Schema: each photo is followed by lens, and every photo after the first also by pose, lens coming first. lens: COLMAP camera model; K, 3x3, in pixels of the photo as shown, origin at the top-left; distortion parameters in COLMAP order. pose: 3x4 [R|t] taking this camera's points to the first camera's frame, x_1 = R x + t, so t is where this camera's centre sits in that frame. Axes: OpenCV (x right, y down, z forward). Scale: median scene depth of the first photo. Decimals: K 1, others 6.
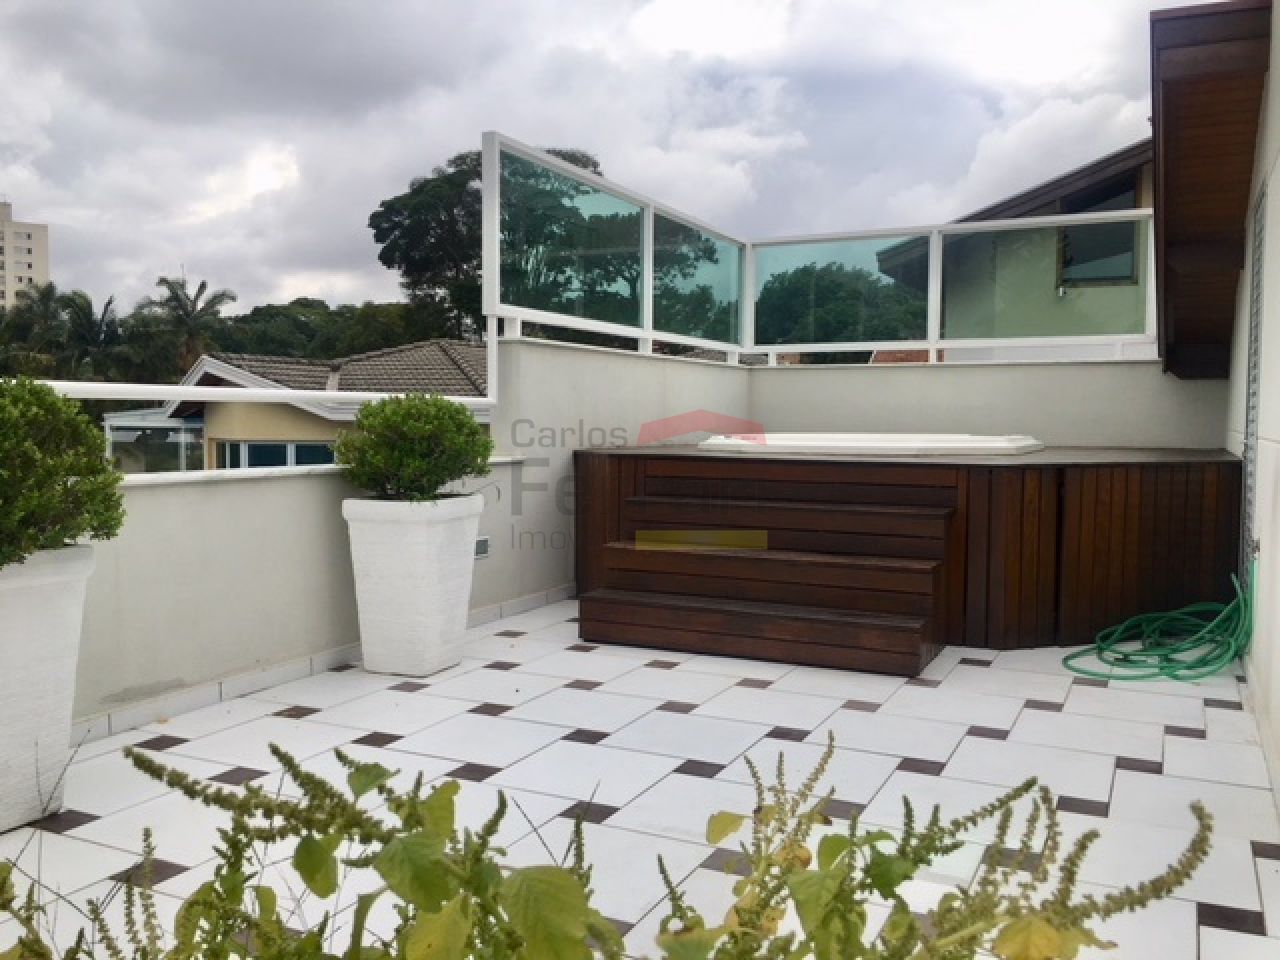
lens RADIAL K [[1091.6, 0, 645.5], [0, 1091.6, 484.6], [0, 0, 1]] dist [0.072656, -0.091075]
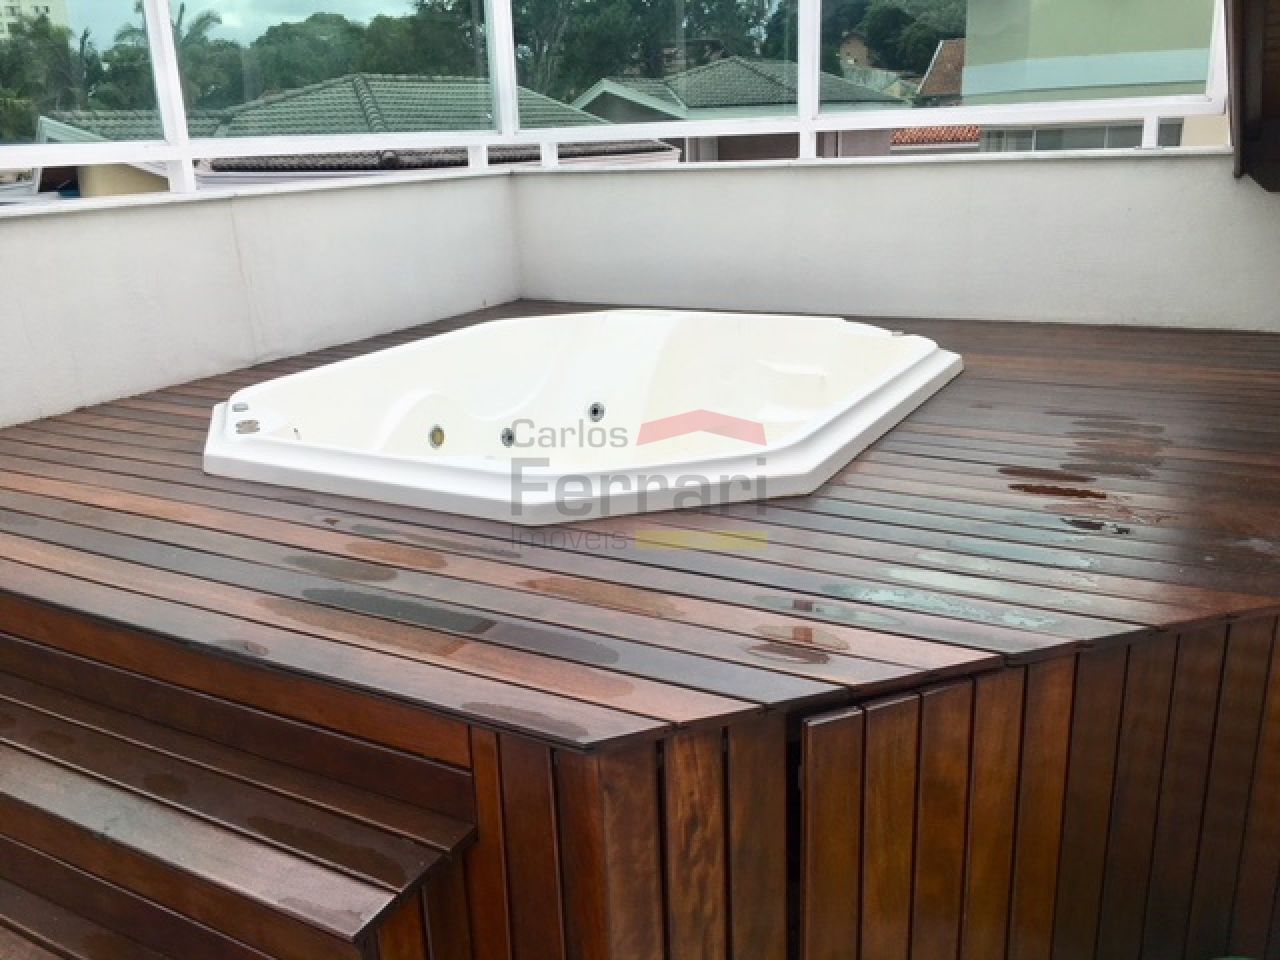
lens RADIAL K [[1091.6, 0, 633.4], [0, 1091.6, 473.2], [0, 0, 1]] dist [0.072656, -0.091075]
pose [[0.996620, -0.025771, -0.077997, 0.075263], [0.043842, 0.969843, 0.239754, -0.033036], [0.069466, -0.242363, 0.967696, 0.150155]]
